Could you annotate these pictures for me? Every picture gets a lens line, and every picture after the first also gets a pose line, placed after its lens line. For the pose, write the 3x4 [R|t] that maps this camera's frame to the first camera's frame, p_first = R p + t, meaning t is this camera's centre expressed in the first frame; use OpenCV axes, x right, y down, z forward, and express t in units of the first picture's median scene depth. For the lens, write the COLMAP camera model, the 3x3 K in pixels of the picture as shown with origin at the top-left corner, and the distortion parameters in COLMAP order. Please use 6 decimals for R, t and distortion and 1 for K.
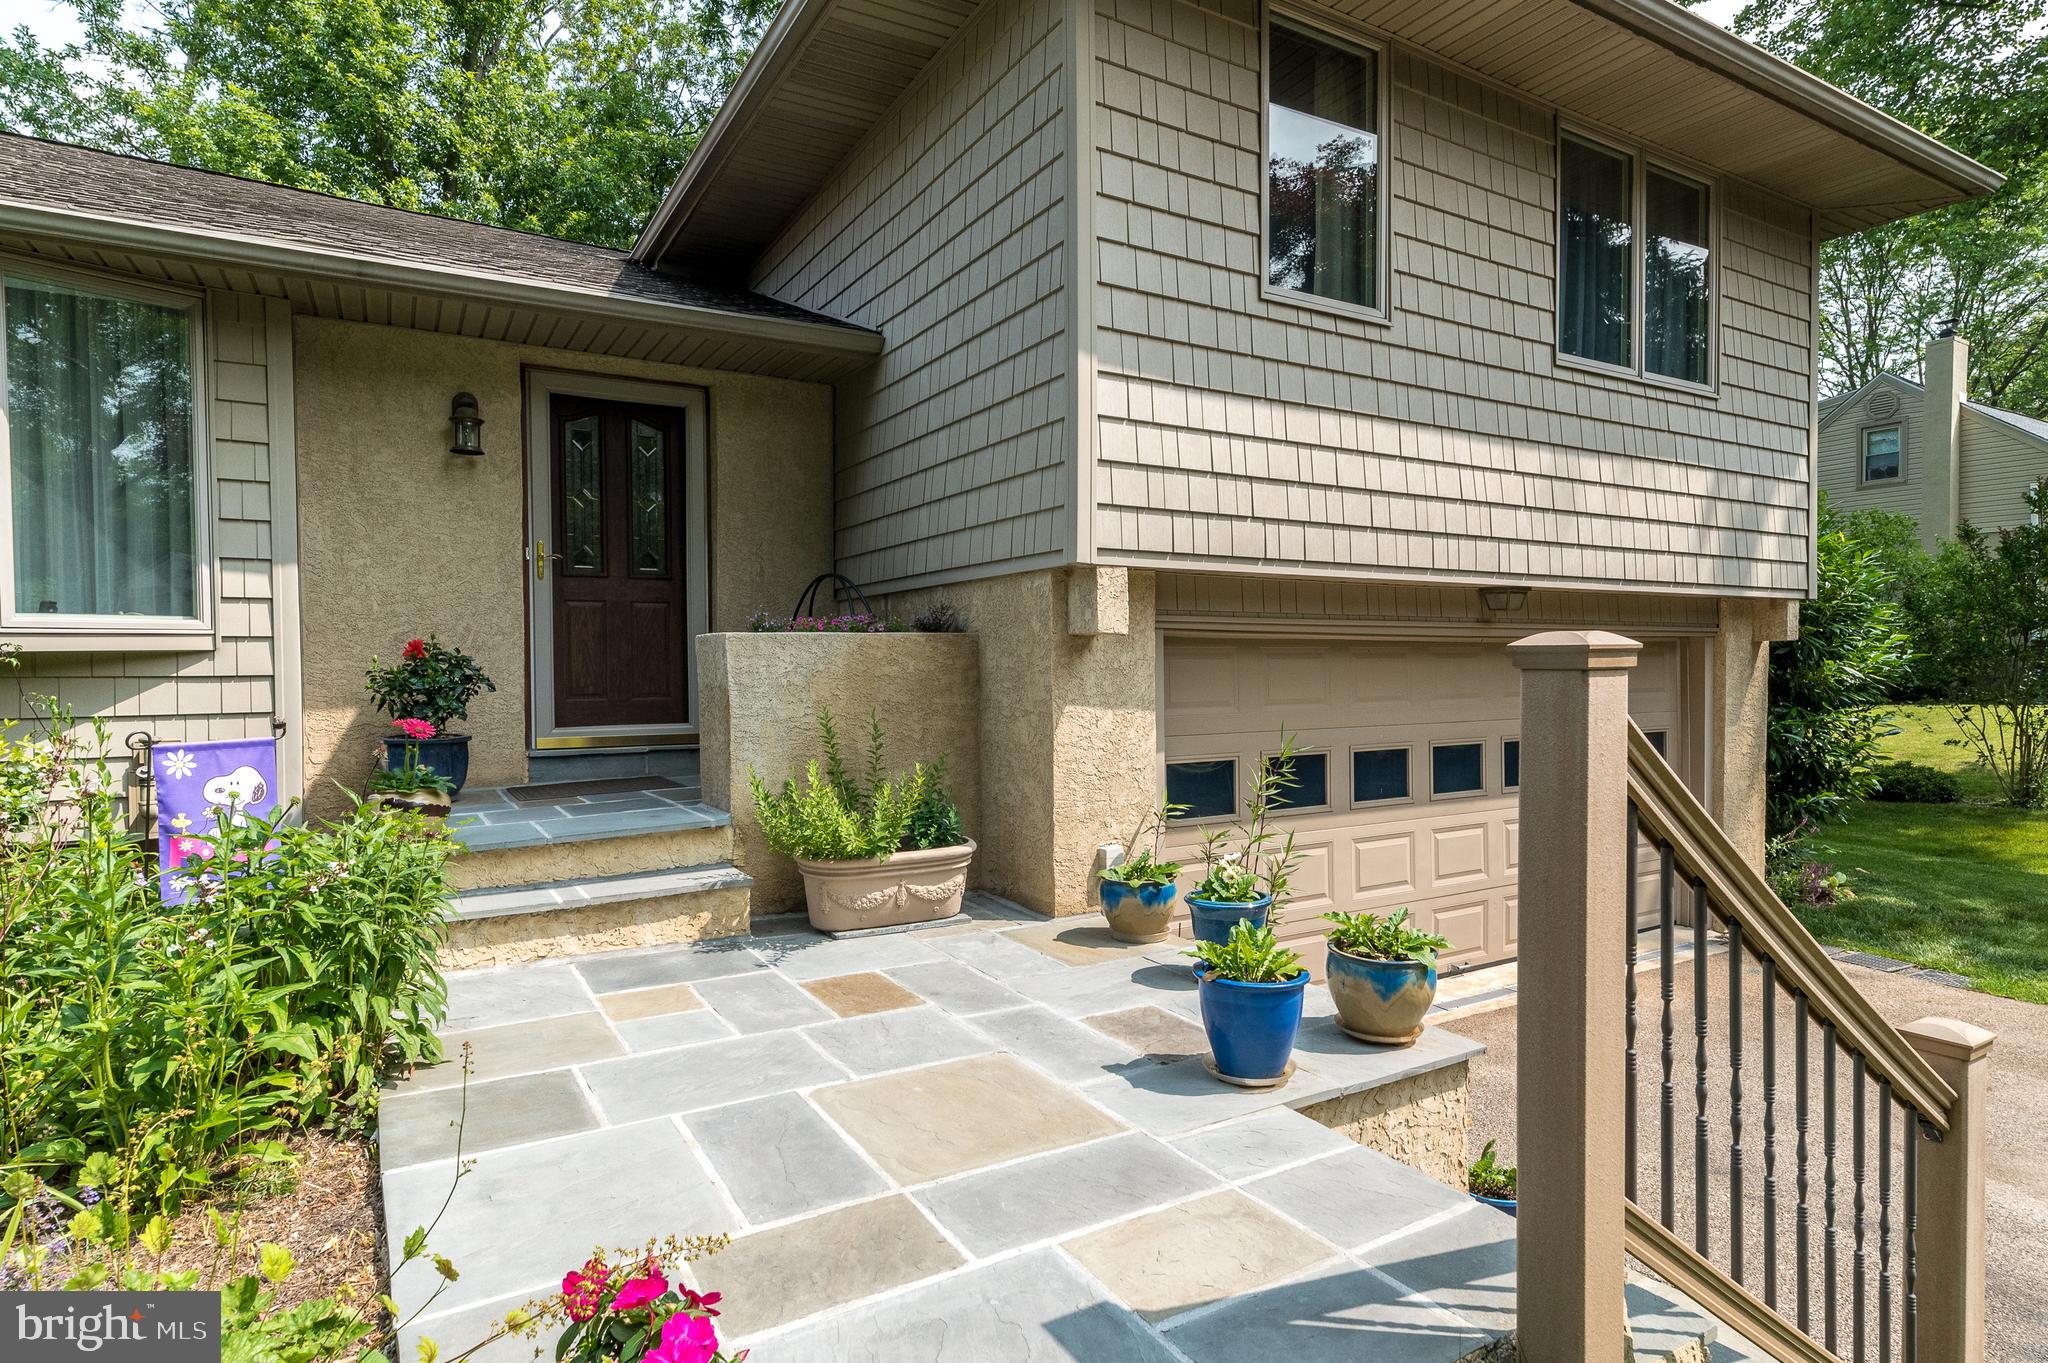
lens RADIAL K [[1088.2, 0, 1021.5], [0, 1088.2, 678.3], [0, 0, 1]] dist [0.005837, -0.000463]
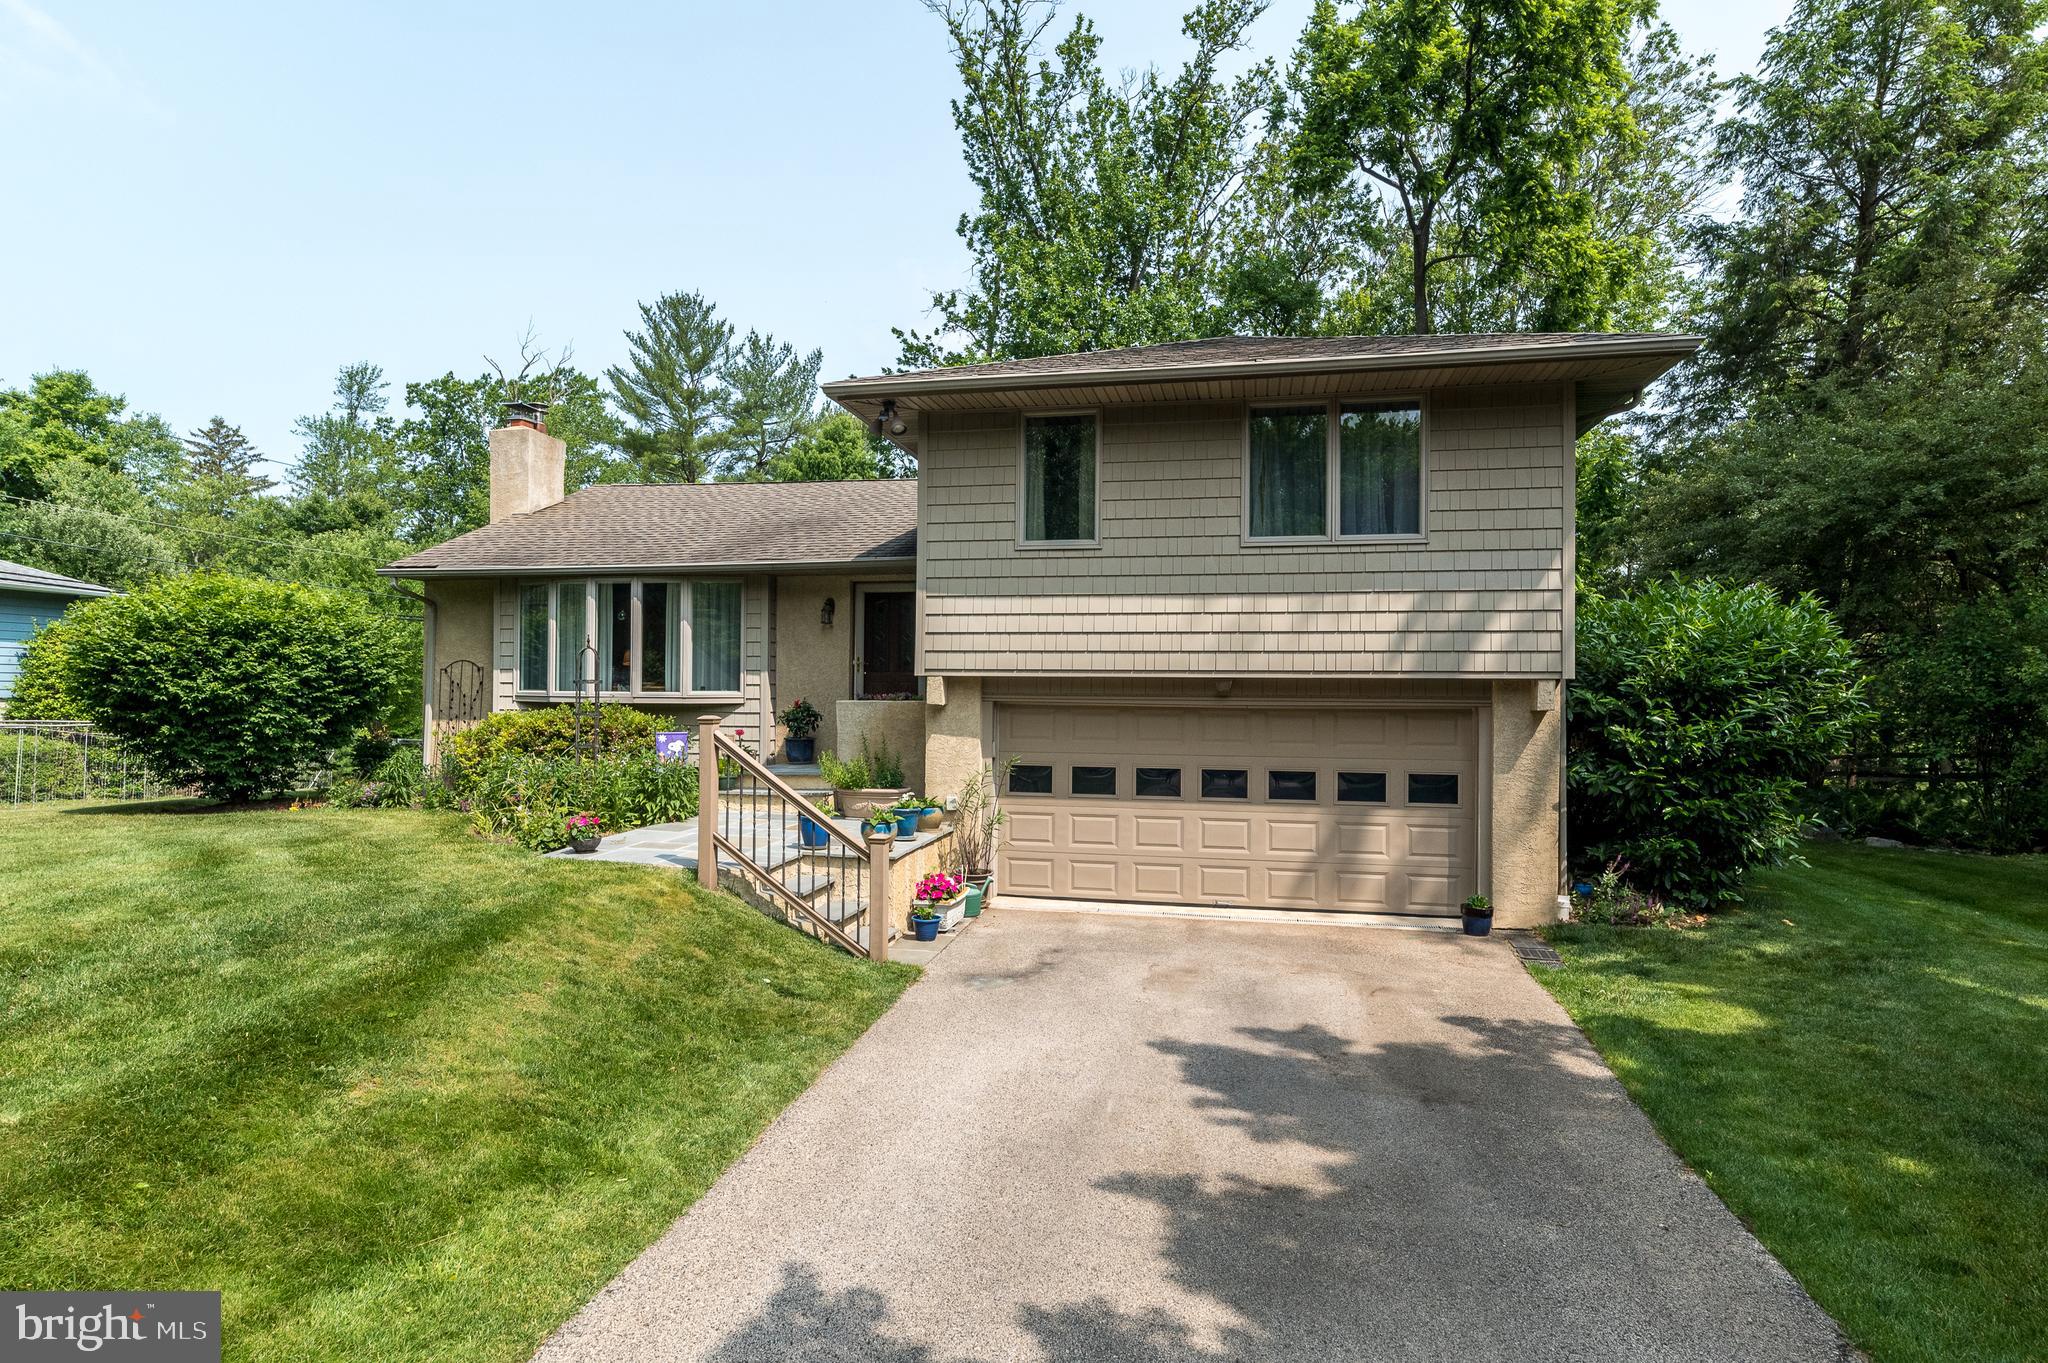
lens RADIAL K [[1088.2, 0, 1024.3], [0, 1088.2, 664.7], [0, 0, 1]] dist [0.005837, -0.000463]
pose [[0.738121, -0.005899, -0.674642, 1.546128], [-0.022026, 0.999218, -0.032836, -0.045511], [0.674308, 0.039096, 0.737414, -0.527172]]
